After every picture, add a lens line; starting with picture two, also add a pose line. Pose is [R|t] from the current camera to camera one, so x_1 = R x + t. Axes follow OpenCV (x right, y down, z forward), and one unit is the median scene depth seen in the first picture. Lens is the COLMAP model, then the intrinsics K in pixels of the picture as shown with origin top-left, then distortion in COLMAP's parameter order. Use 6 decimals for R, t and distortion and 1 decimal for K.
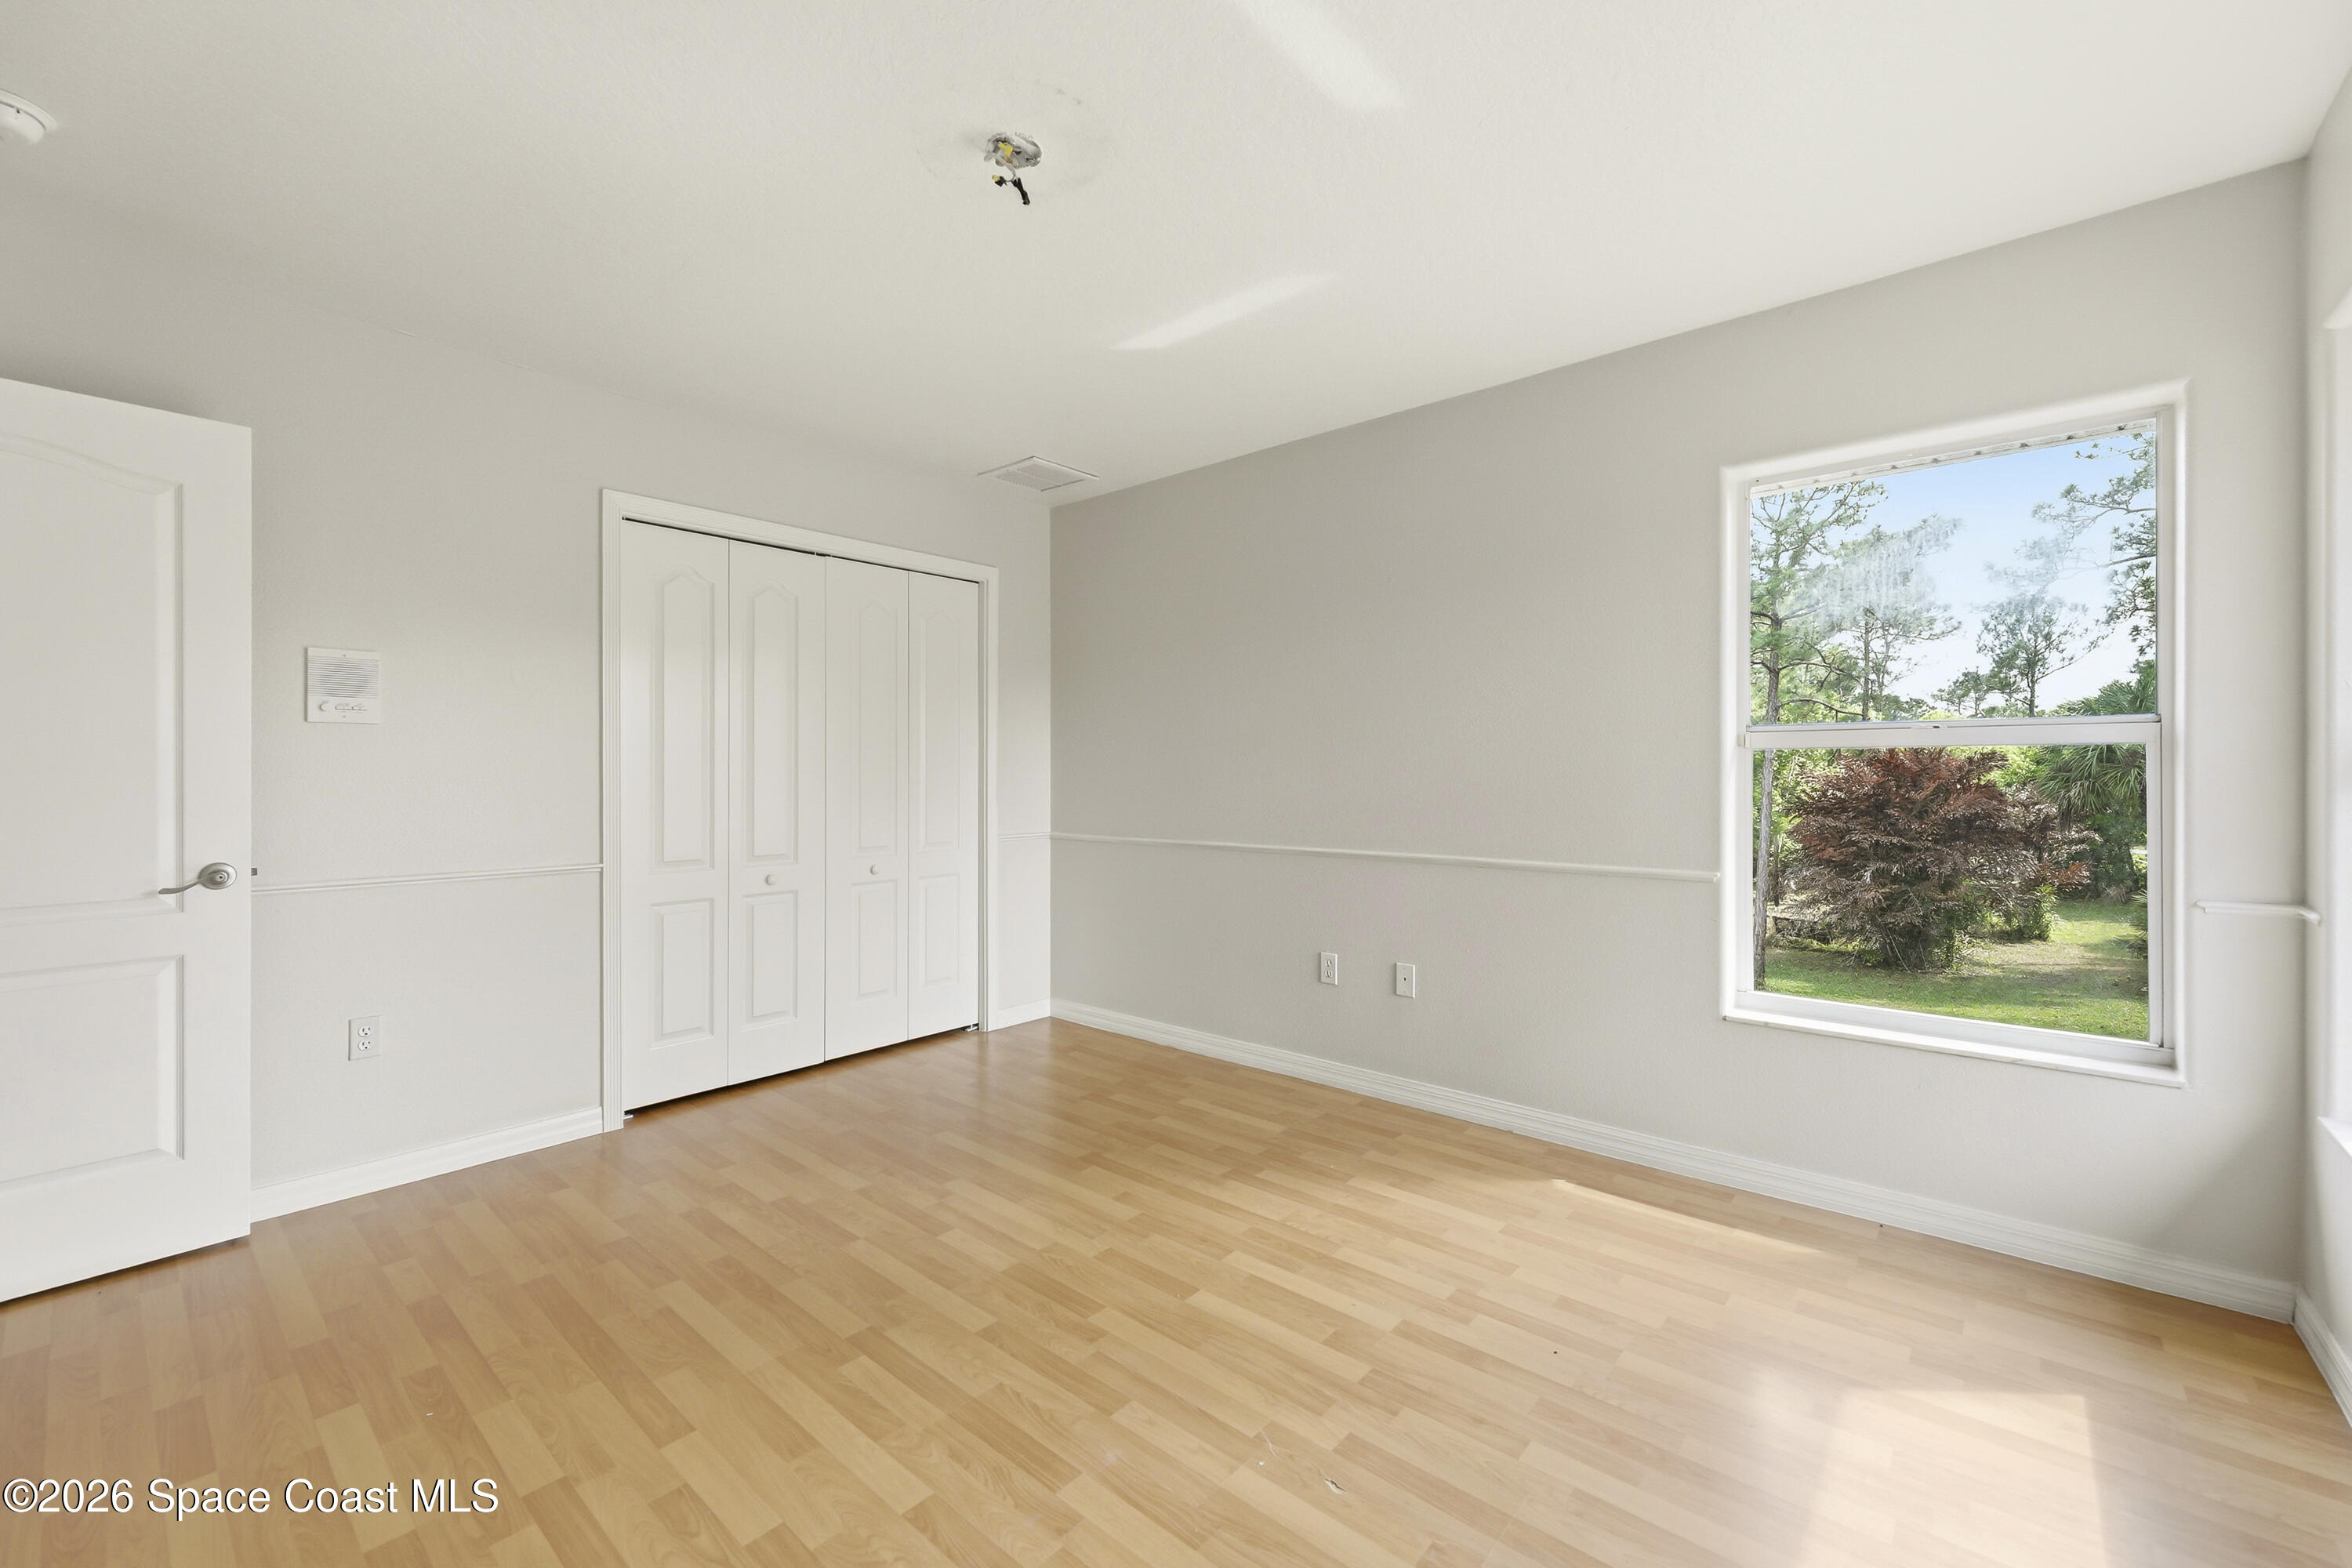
lens RADIAL K [[949.7, 0, 1182.5], [0, 949.7, 777.4], [0, 0, 1]] dist [0.003377, -0.000867]
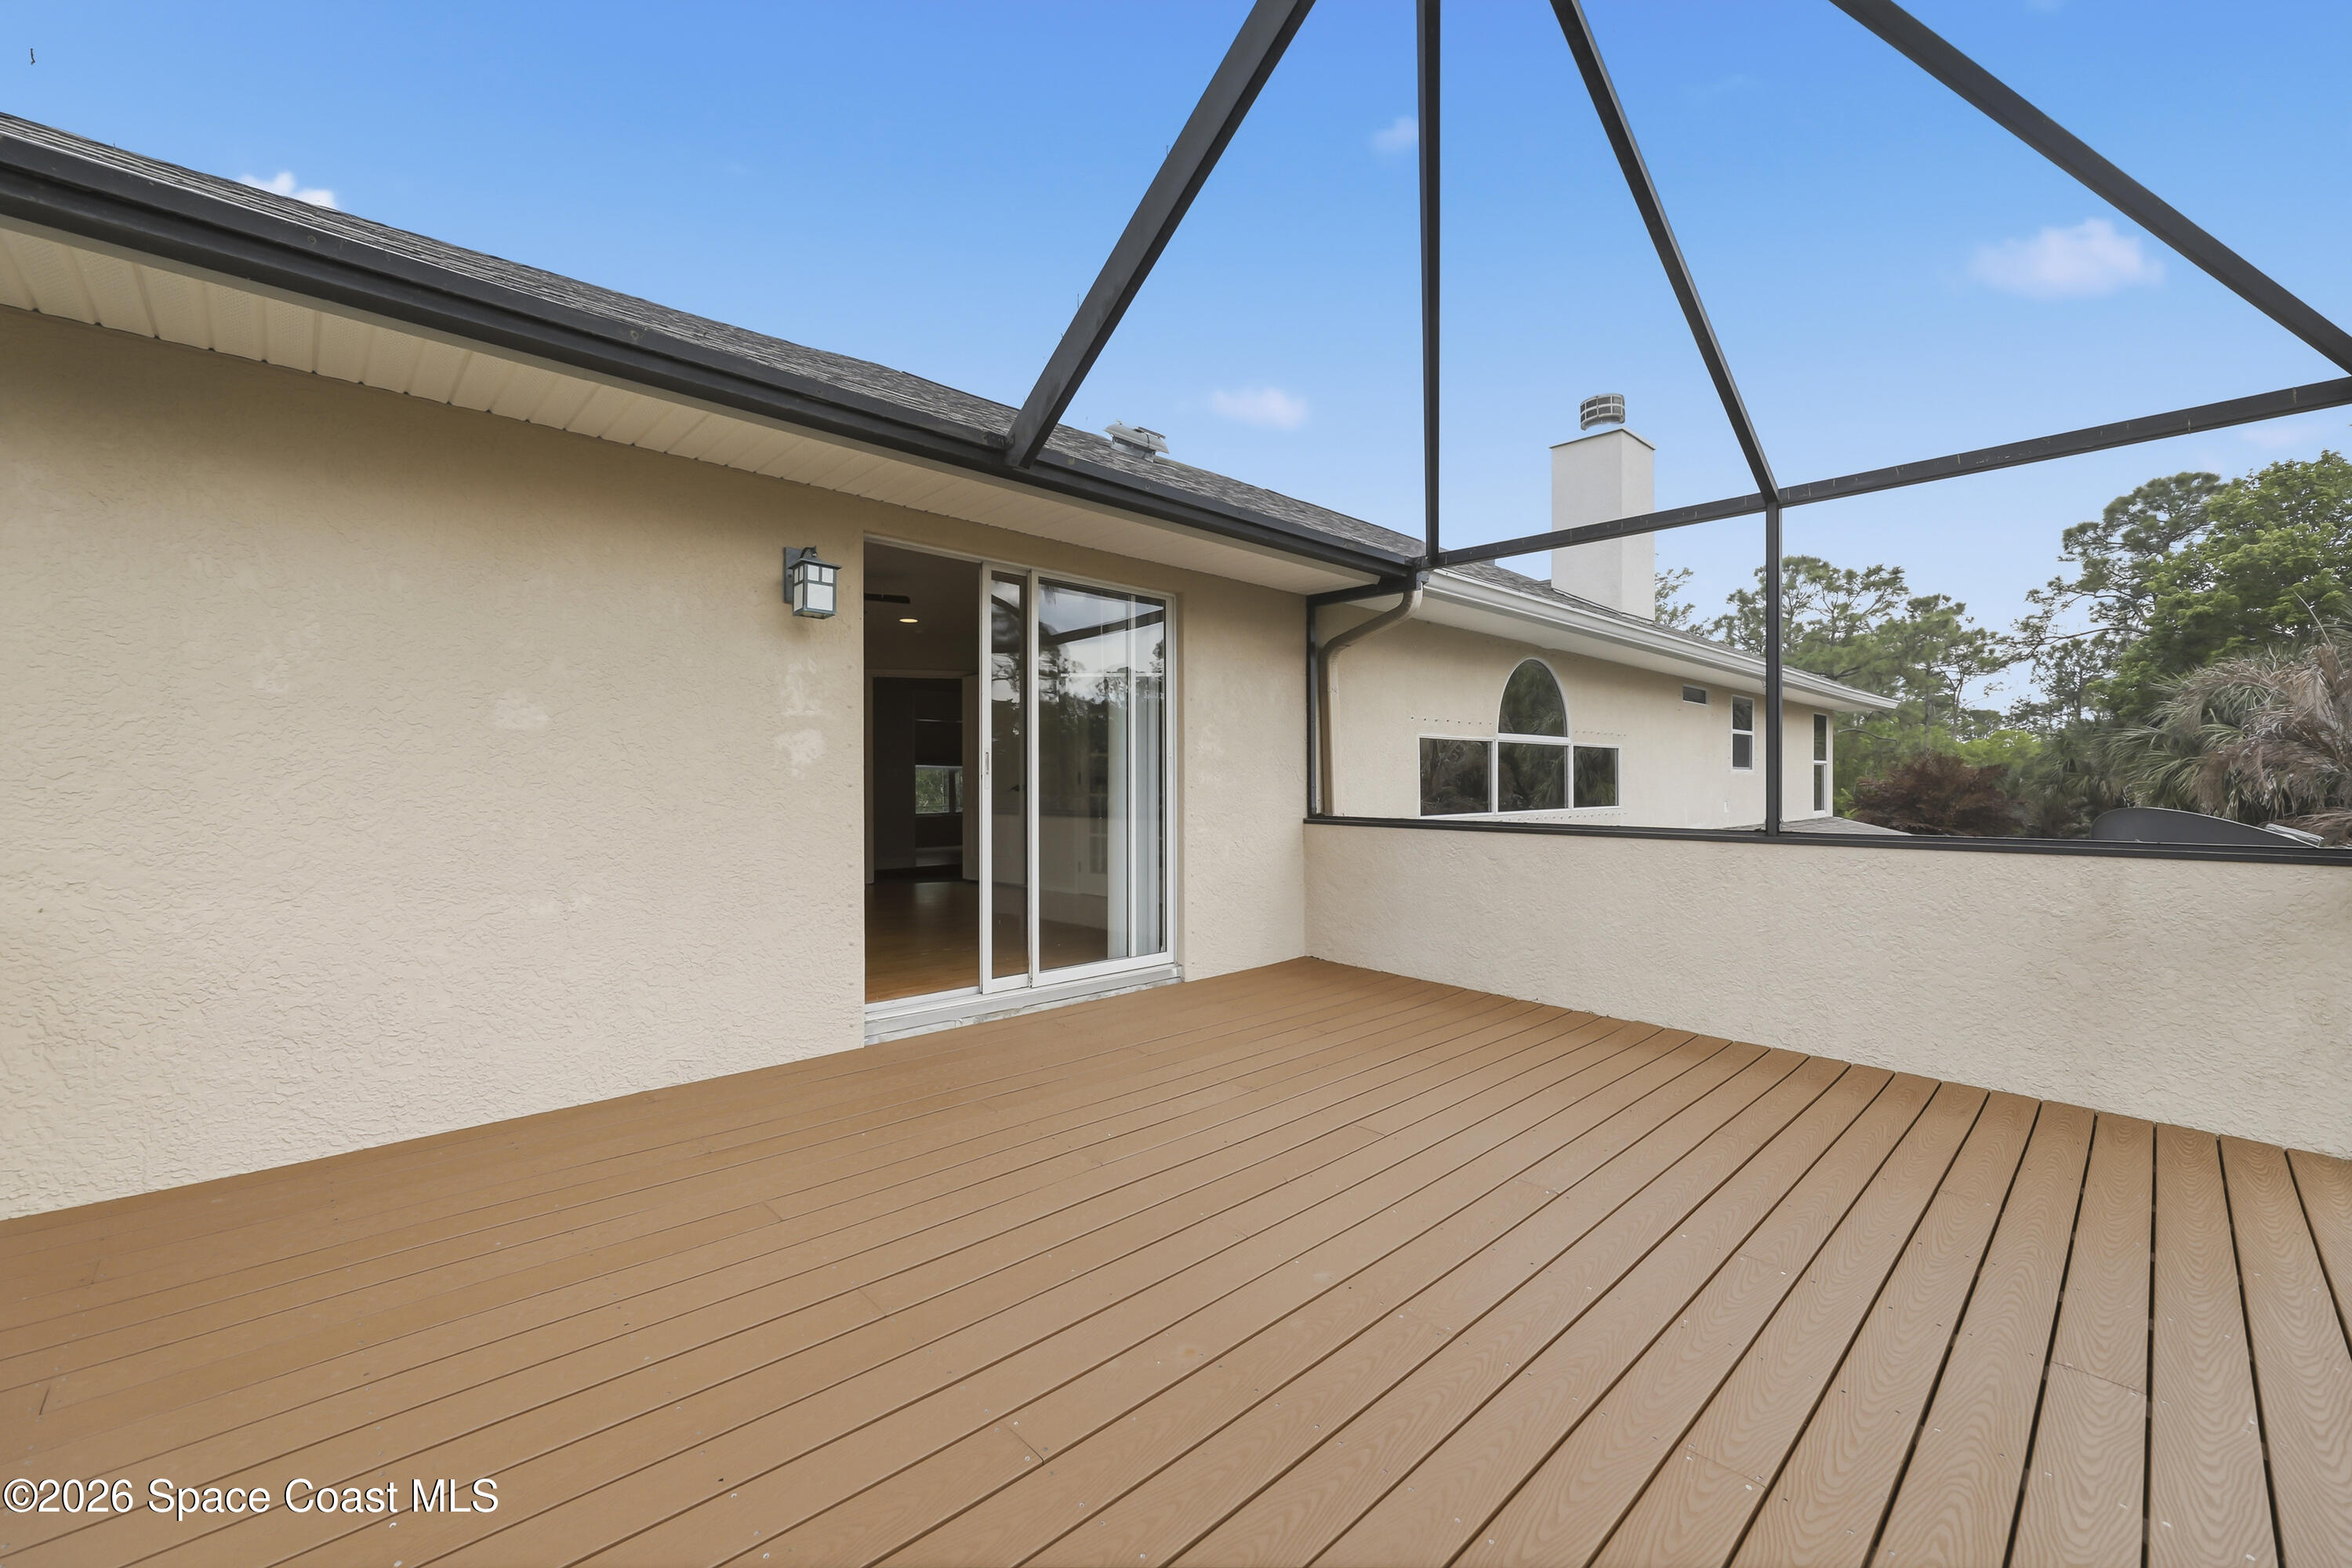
lens RADIAL K [[949.7, 0, 1172.0], [0, 949.7, 782.0], [0, 0, 1]] dist [0.003377, -0.000867]
pose [[0.995716, -0.000281, -0.092465, -0.252855], [-0.000576, 0.999957, -0.009246, 0.013107], [0.092464, 0.009260, 0.995673, -0.539984]]
